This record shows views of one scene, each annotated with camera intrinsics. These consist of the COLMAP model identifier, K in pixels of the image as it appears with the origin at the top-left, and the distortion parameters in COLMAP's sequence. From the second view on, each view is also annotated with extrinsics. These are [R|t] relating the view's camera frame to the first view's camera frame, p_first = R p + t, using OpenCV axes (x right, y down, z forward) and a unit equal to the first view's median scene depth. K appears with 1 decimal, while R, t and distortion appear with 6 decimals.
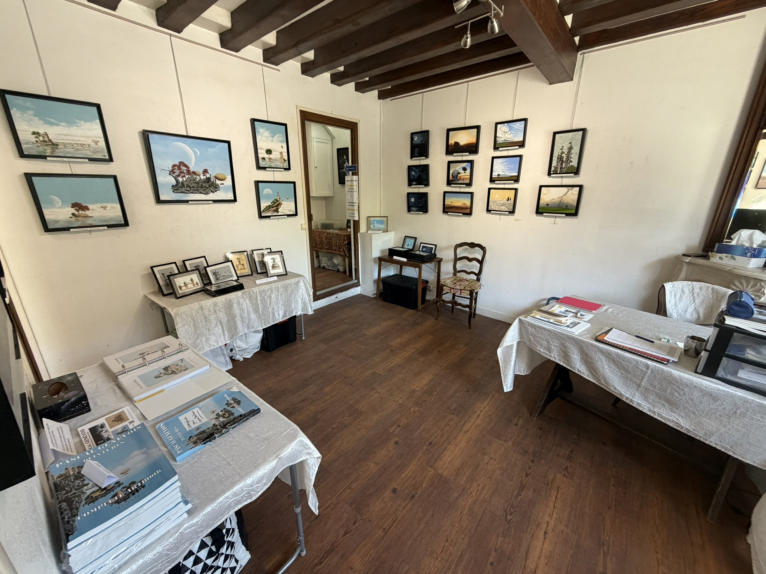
lens RADIAL K [[306.3, 0, 383.0], [0, 306.3, 287.0], [0, 0, 1]] dist [-0.000395, -0.000309]
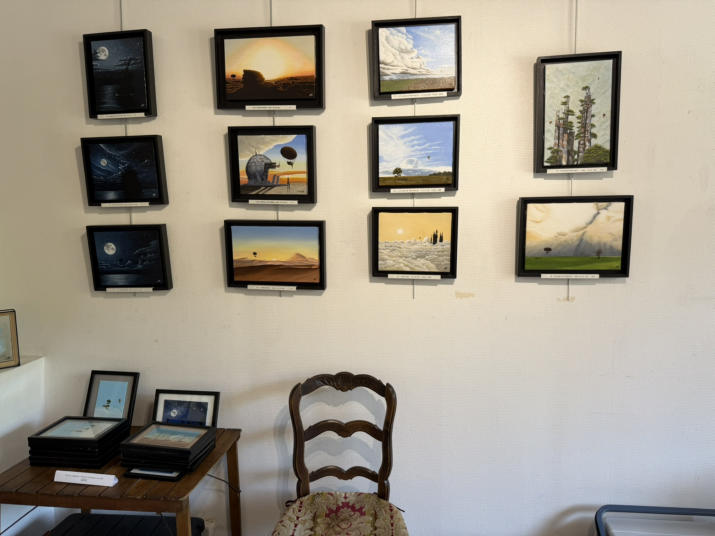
lens RADIAL K [[504.8, 0, 357.5], [0, 504.8, 268.0], [0, 0, 1]] dist [0.084871, -0.134443]
pose [[0.822737, -0.069330, 0.564178, 0.016061], [0.186627, 0.970460, -0.152900, -0.171759], [-0.536912, 0.231087, 0.811372, 0.554367]]
